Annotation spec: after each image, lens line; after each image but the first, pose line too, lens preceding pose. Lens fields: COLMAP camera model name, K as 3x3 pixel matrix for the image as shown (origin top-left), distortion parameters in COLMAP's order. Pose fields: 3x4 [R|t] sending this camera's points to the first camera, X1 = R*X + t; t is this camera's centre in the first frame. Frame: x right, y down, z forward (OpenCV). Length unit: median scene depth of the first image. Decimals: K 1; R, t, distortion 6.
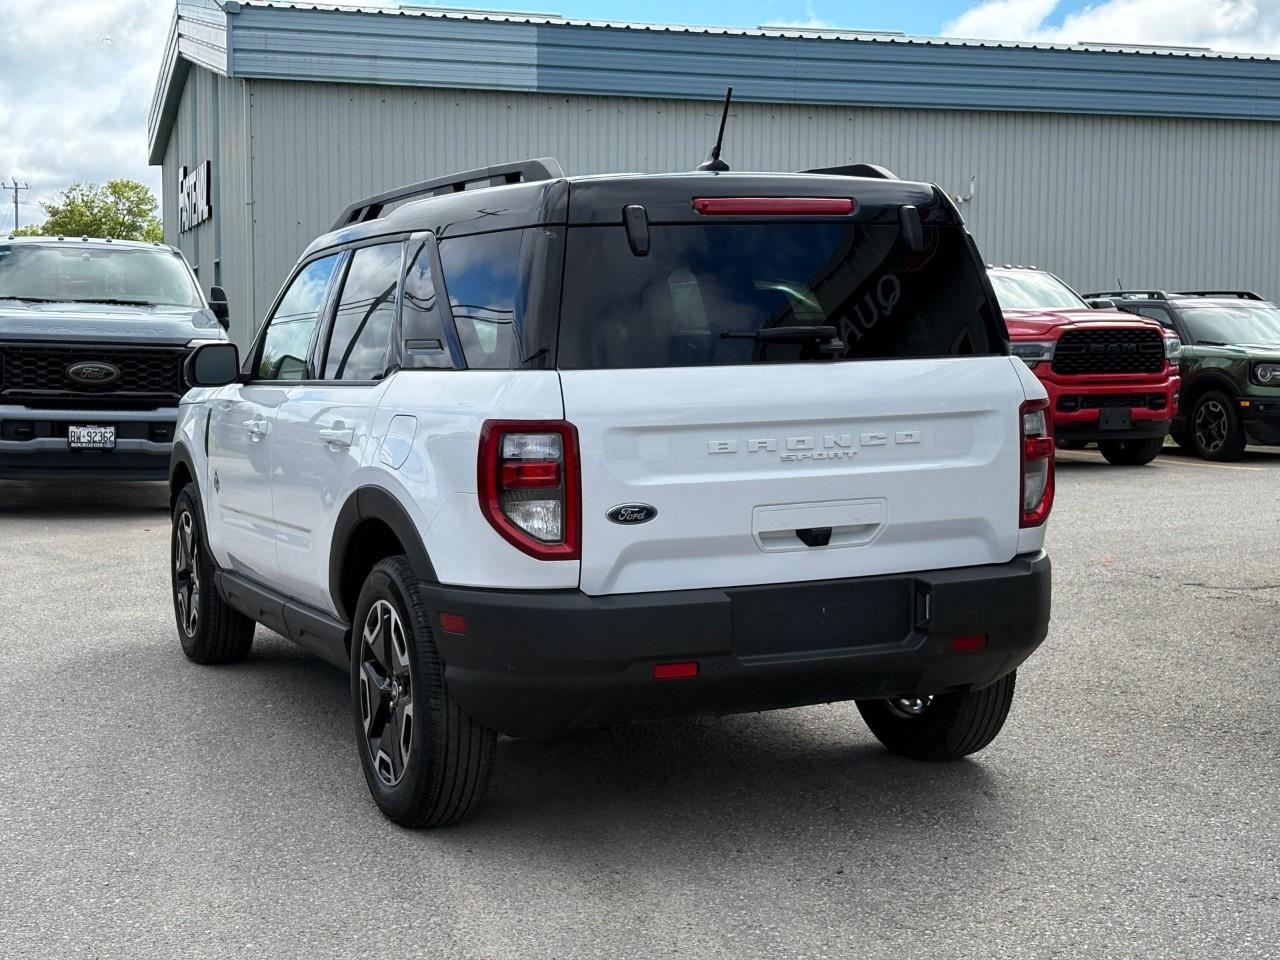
lens RADIAL K [[1902.9, 0, 601.3], [0, 1902.9, 496.8], [0, 0, 1]] dist [0.087135, 0.000000]
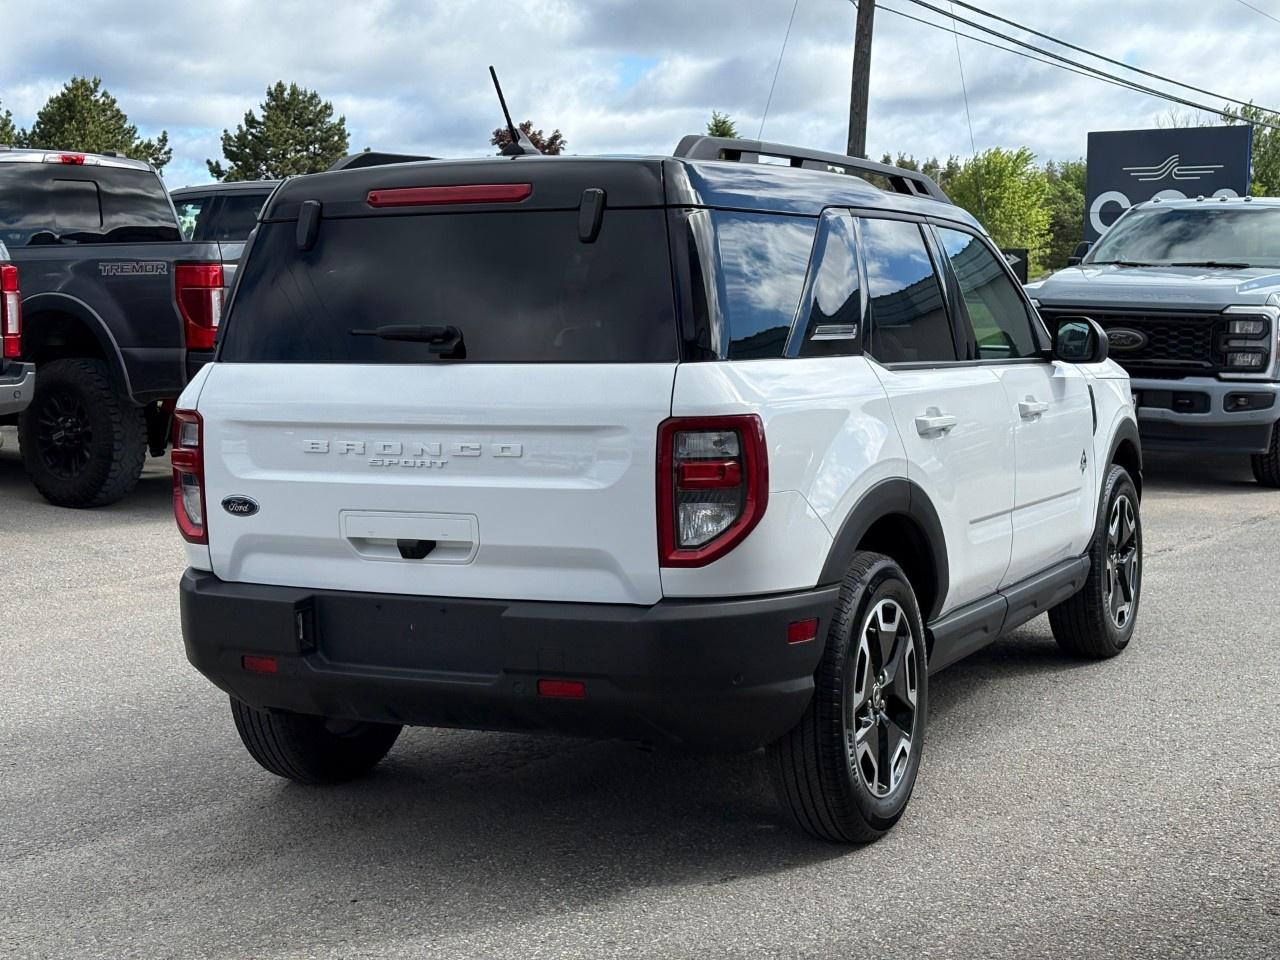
lens RADIAL K [[1902.9, 0, 640.6], [0, 1902.9, 488.1], [0, 0, 1]] dist [0.087135, 0.000000]
pose [[0.666023, 0.081552, -0.741460, 0.848407], [-0.065426, 0.996561, 0.050840, -0.061606], [0.743056, 0.014650, 0.669069, 0.436527]]
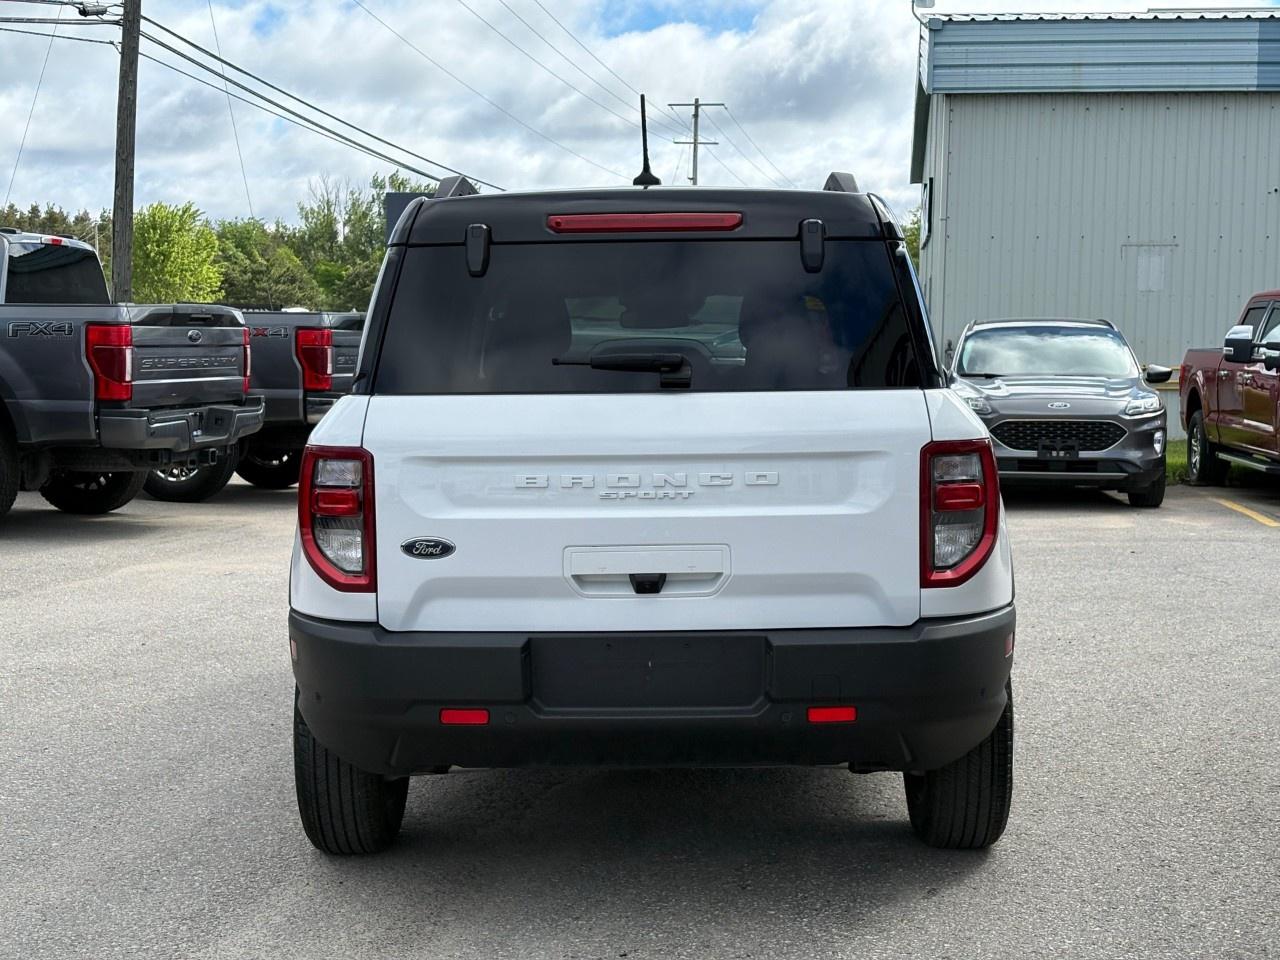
lens RADIAL K [[1902.9, 0, 638.9], [0, 1902.9, 476.4], [0, 0, 1]] dist [0.087135, 0.000000]
pose [[0.915322, 0.037040, -0.401016, 0.454850], [-0.044075, 0.998993, -0.008330, -0.021629], [0.400304, 0.025299, 0.916033, 0.156120]]
